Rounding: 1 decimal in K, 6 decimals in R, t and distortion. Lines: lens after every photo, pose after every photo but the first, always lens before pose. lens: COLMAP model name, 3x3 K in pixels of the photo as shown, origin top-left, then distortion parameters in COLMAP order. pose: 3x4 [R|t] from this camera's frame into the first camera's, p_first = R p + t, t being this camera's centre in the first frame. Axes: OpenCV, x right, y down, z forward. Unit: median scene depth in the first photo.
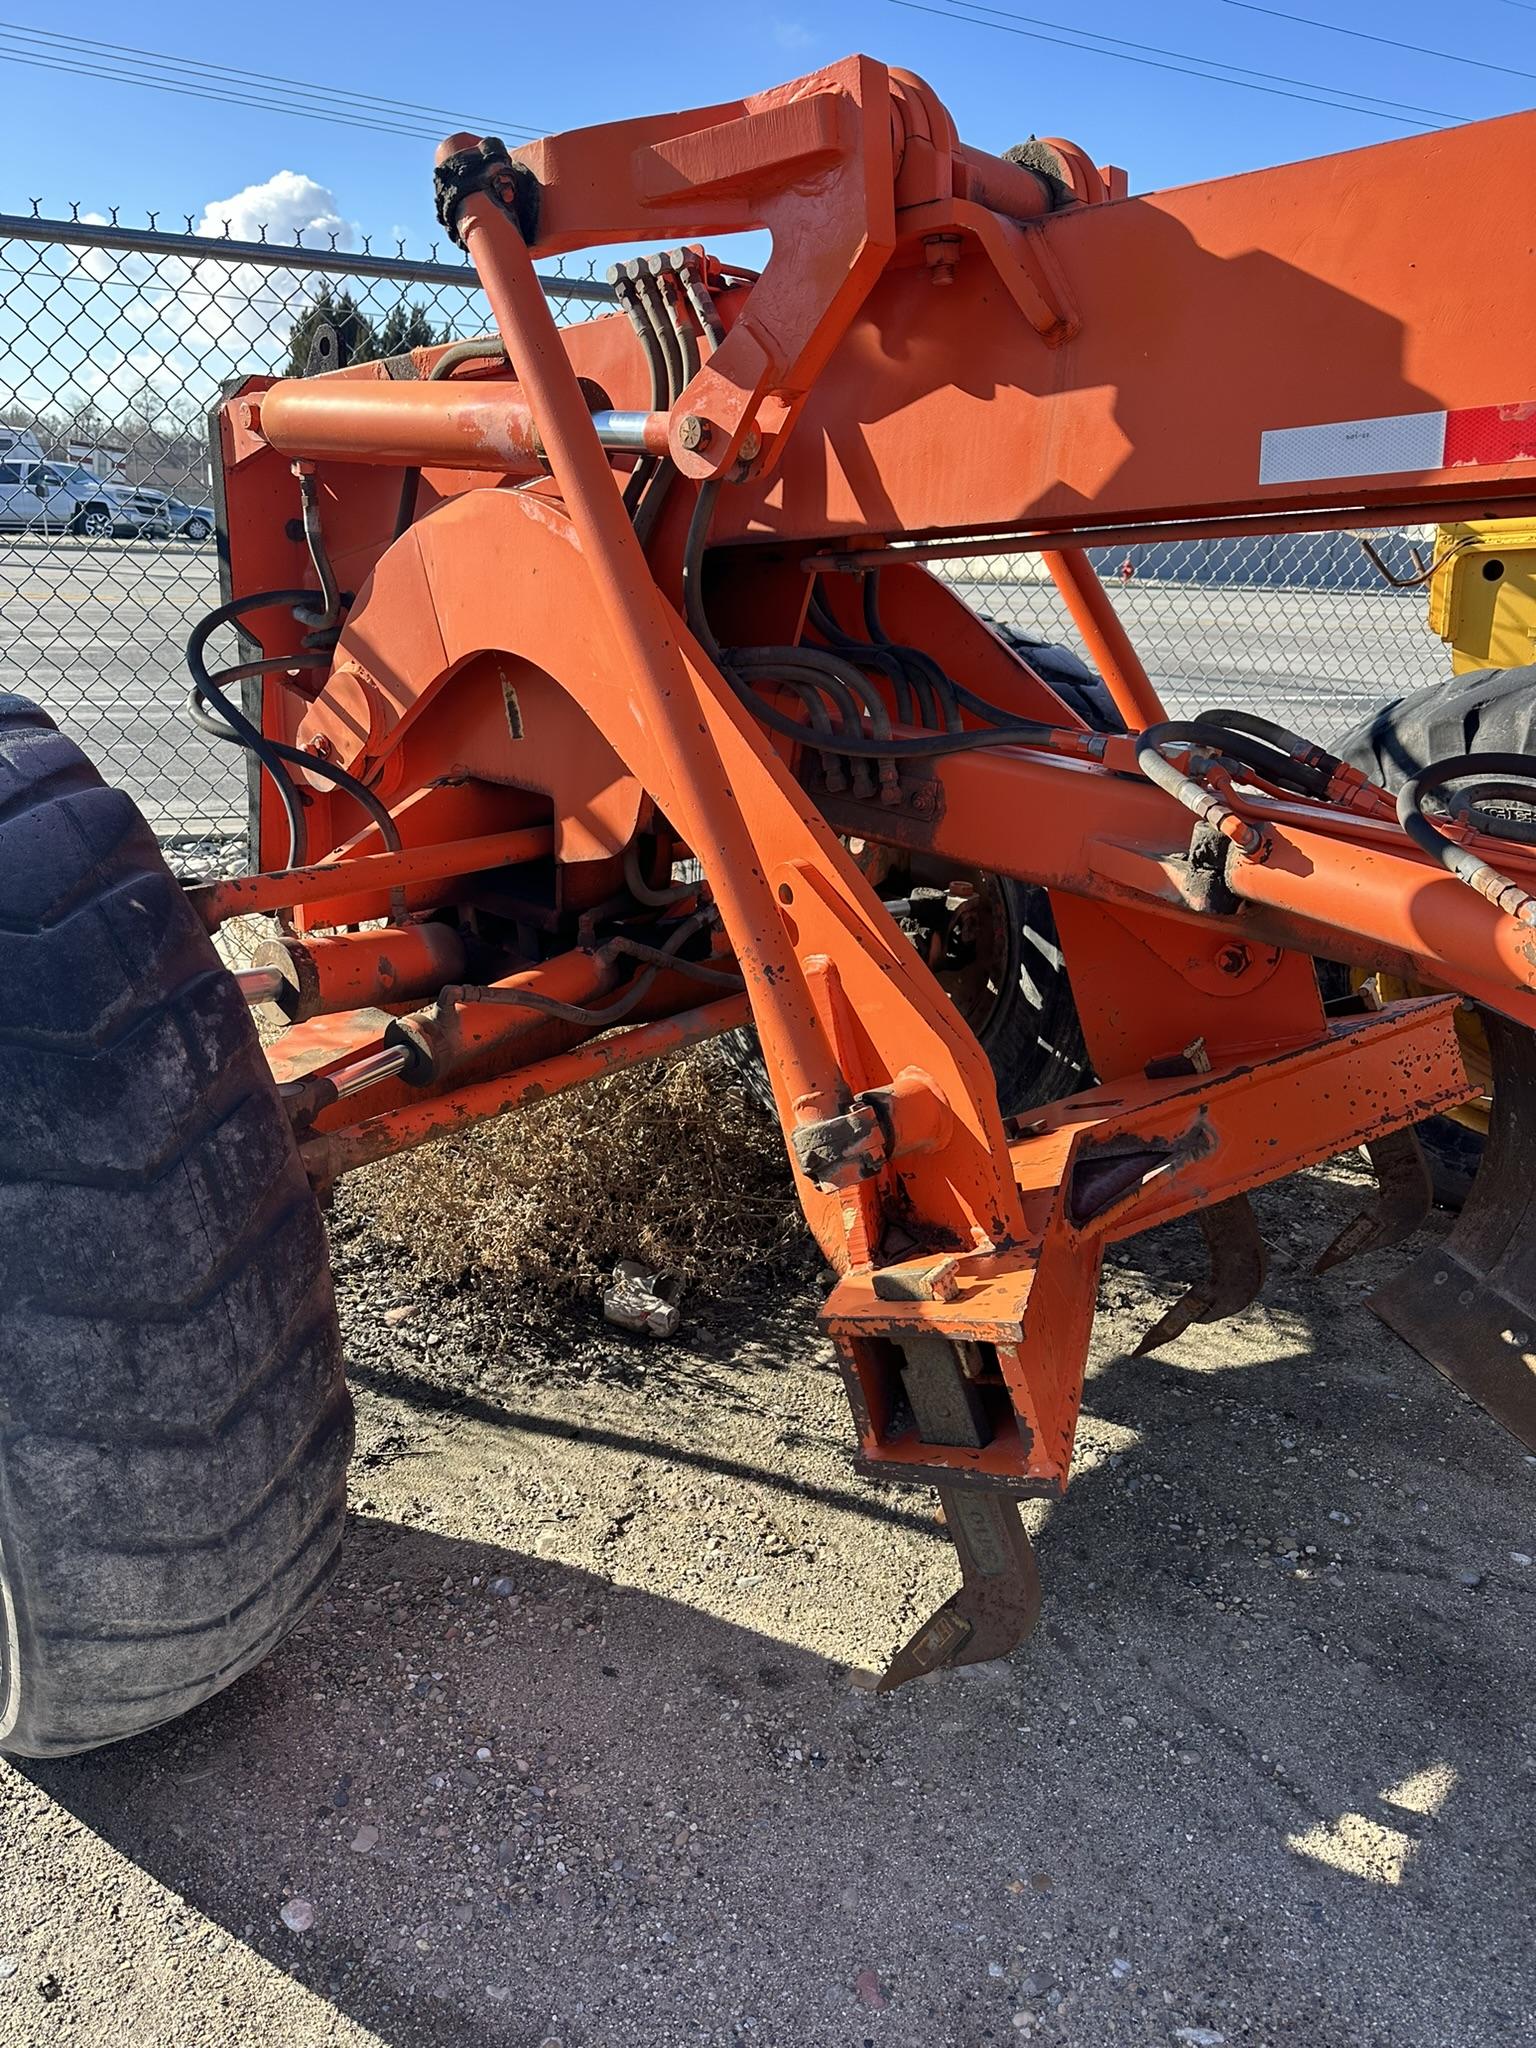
lens RADIAL K [[1427.0, 0, 762.1], [0, 1427.0, 1013.9], [0, 0, 1]] dist [0.046568, -0.058030]
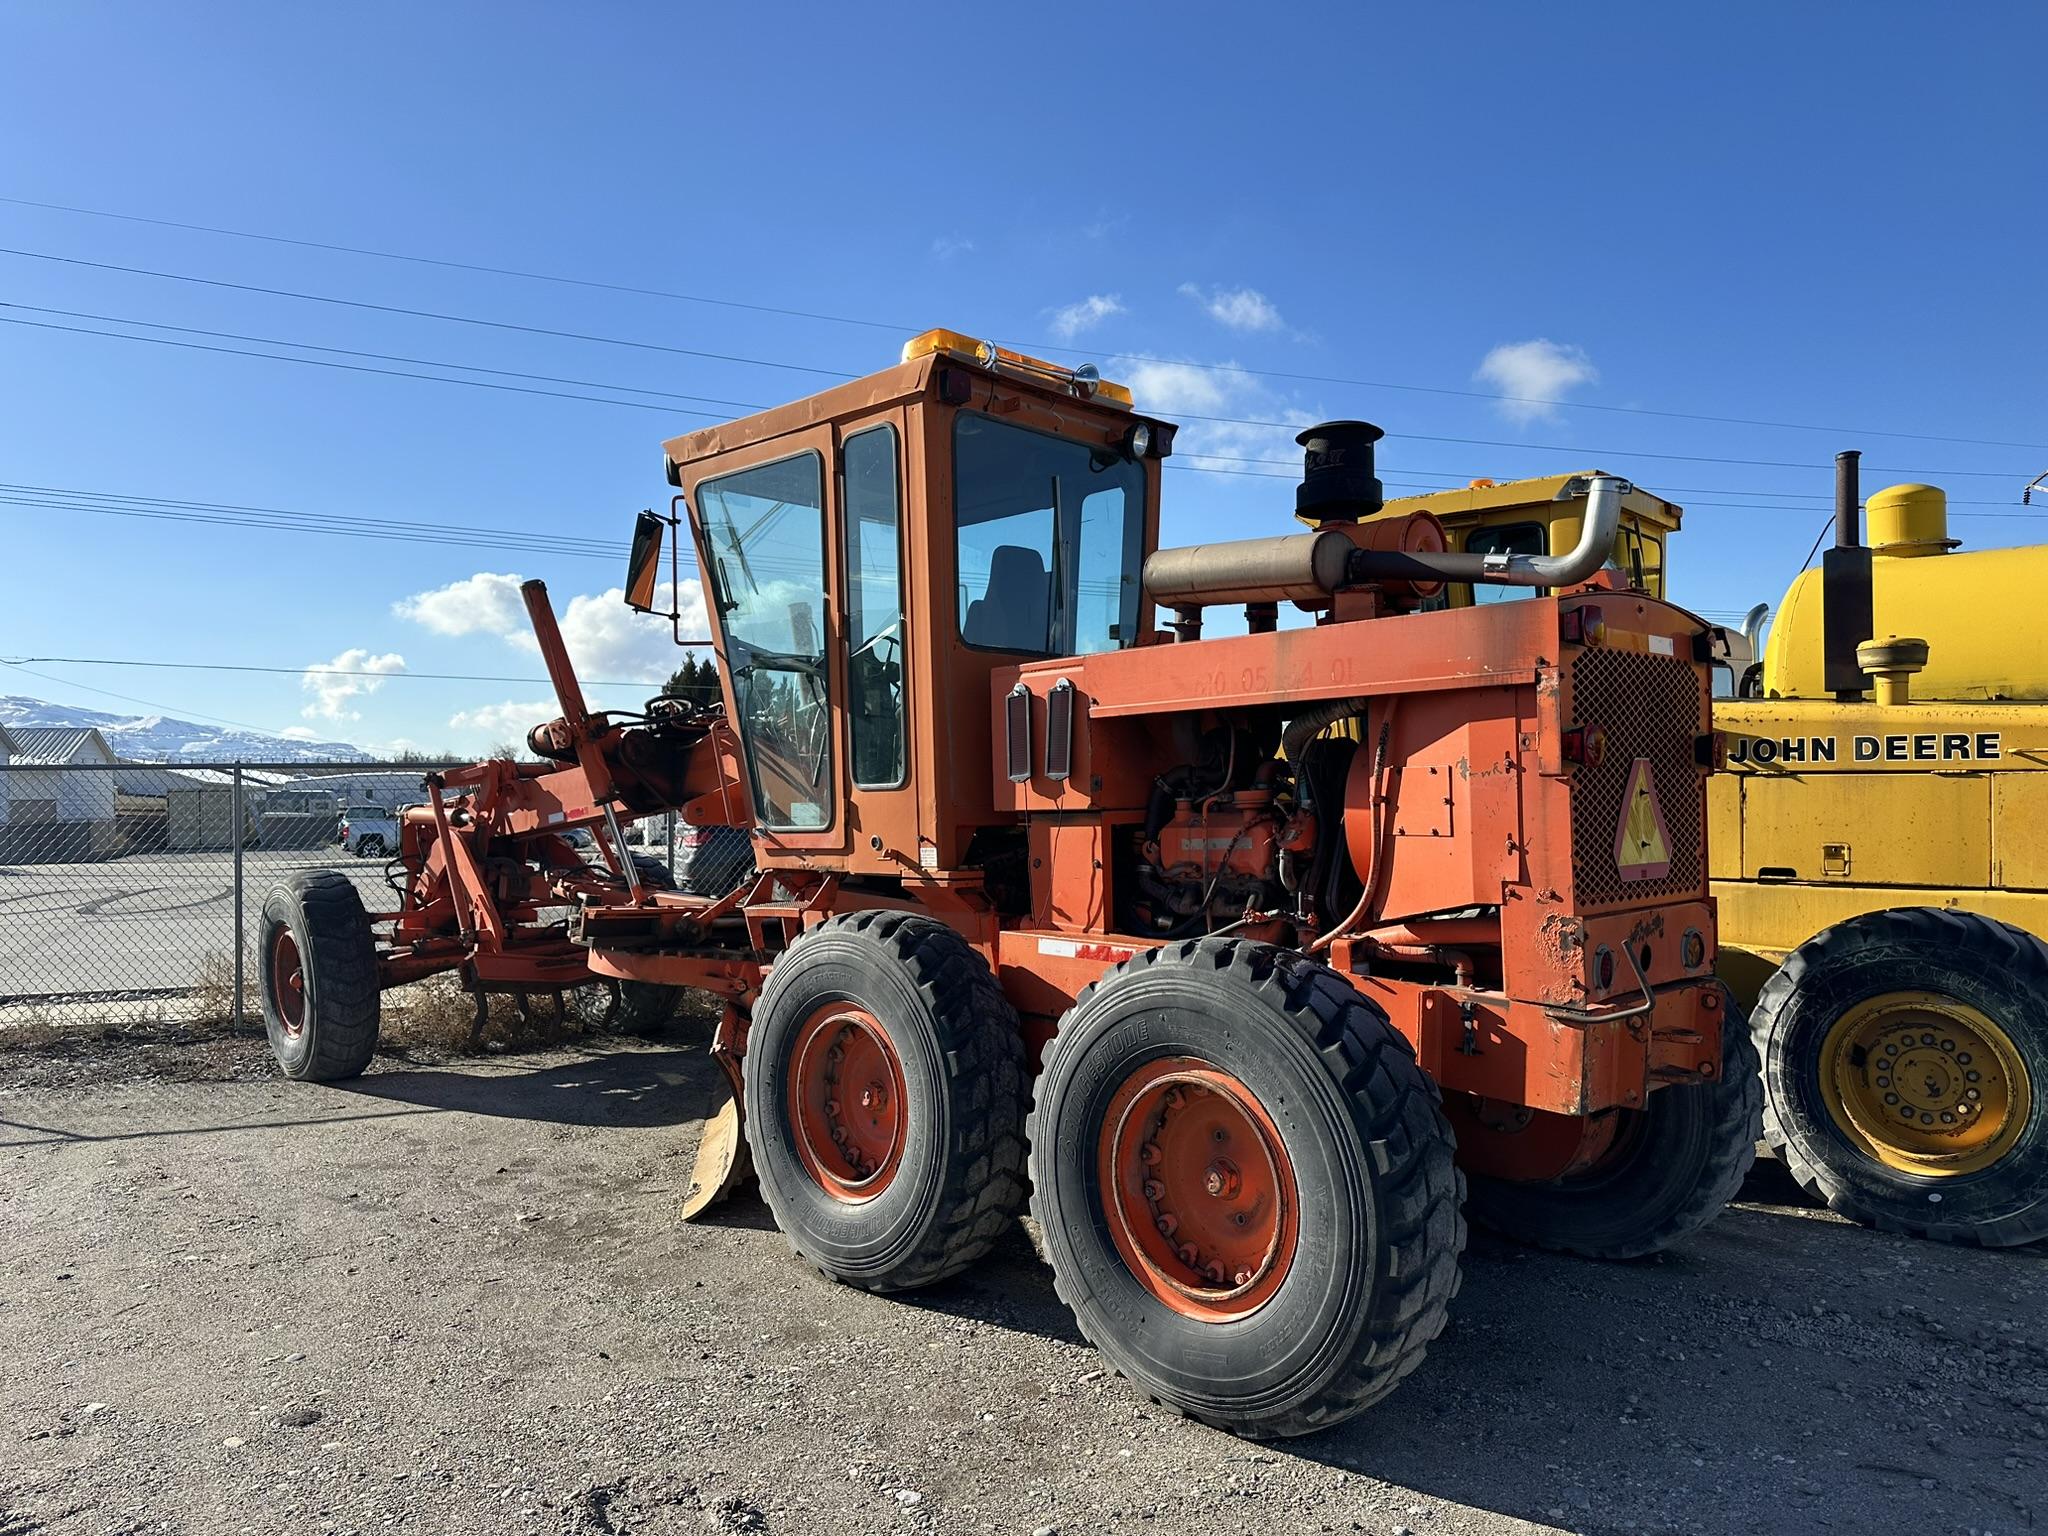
lens RADIAL K [[1427.0, 0, 1021.9], [0, 1427.0, 769.1], [0, 0, 1]] dist [0.046568, -0.058030]
pose [[0.995486, -0.063848, -0.070226, 1.780780], [0.035192, 0.935469, -0.351652, 1.024211], [0.088147, 0.347593, 0.933493, -2.889888]]
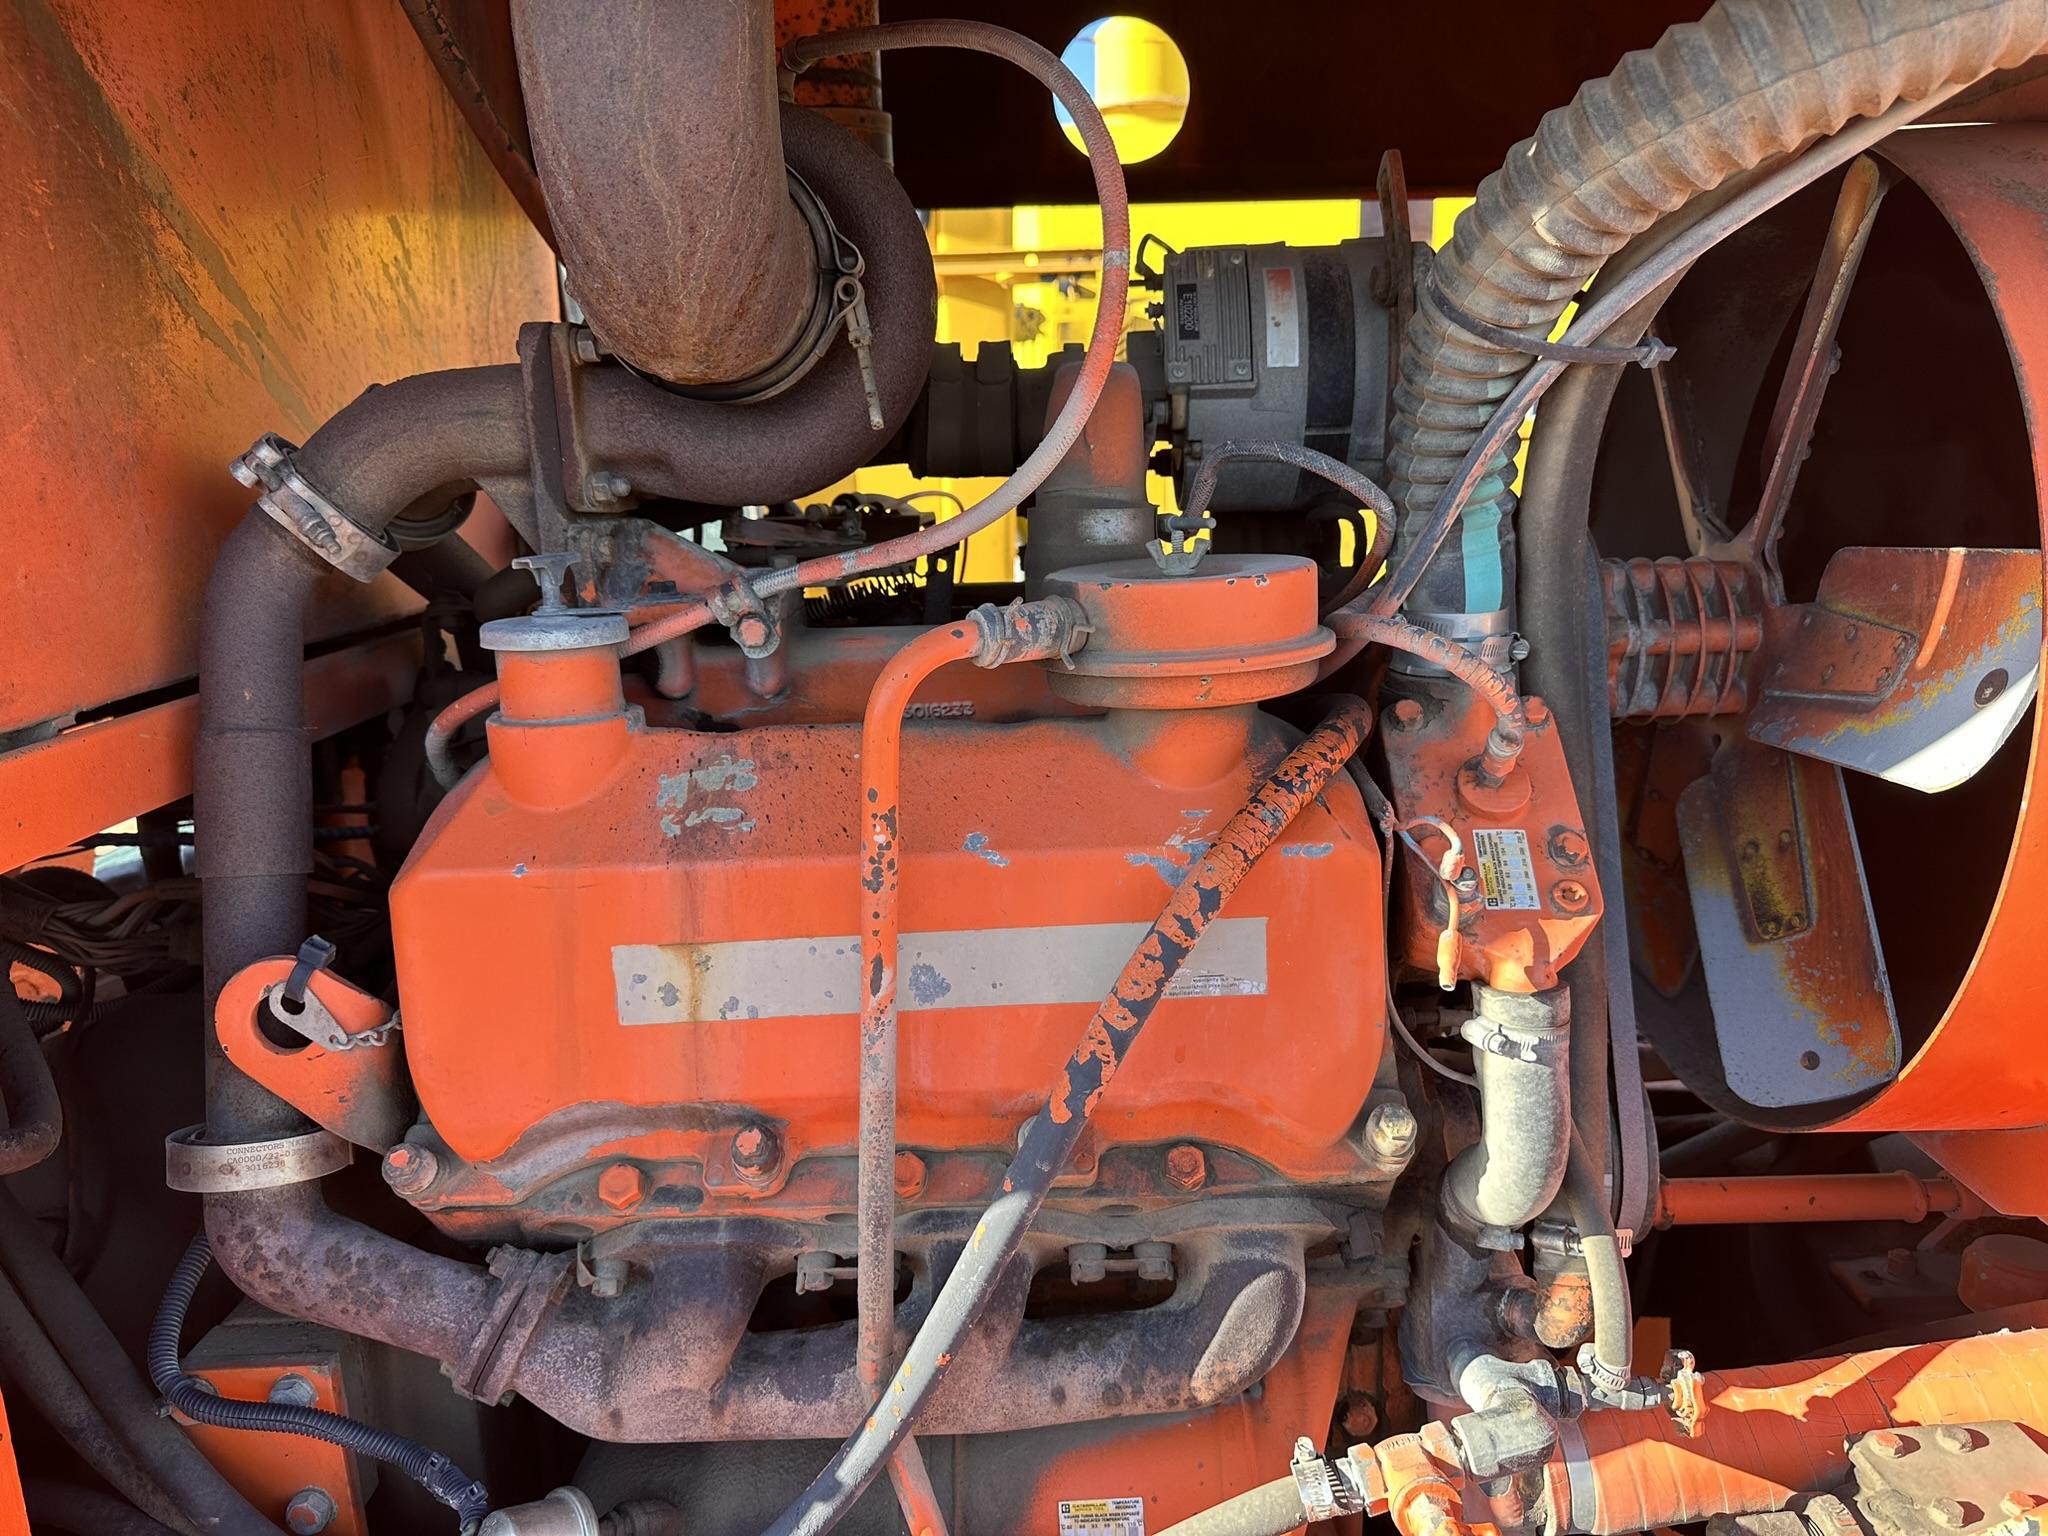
lens RADIAL K [[1427.0, 0, 1017.8], [0, 1427.0, 755.5], [0, 0, 1]] dist [0.046568, -0.058030]
pose [[0.743417, -0.202634, 0.637393, 1.747163], [0.274902, 0.961355, -0.015004, 0.334403], [-0.609721, 0.186375, 0.770393, -1.014255]]
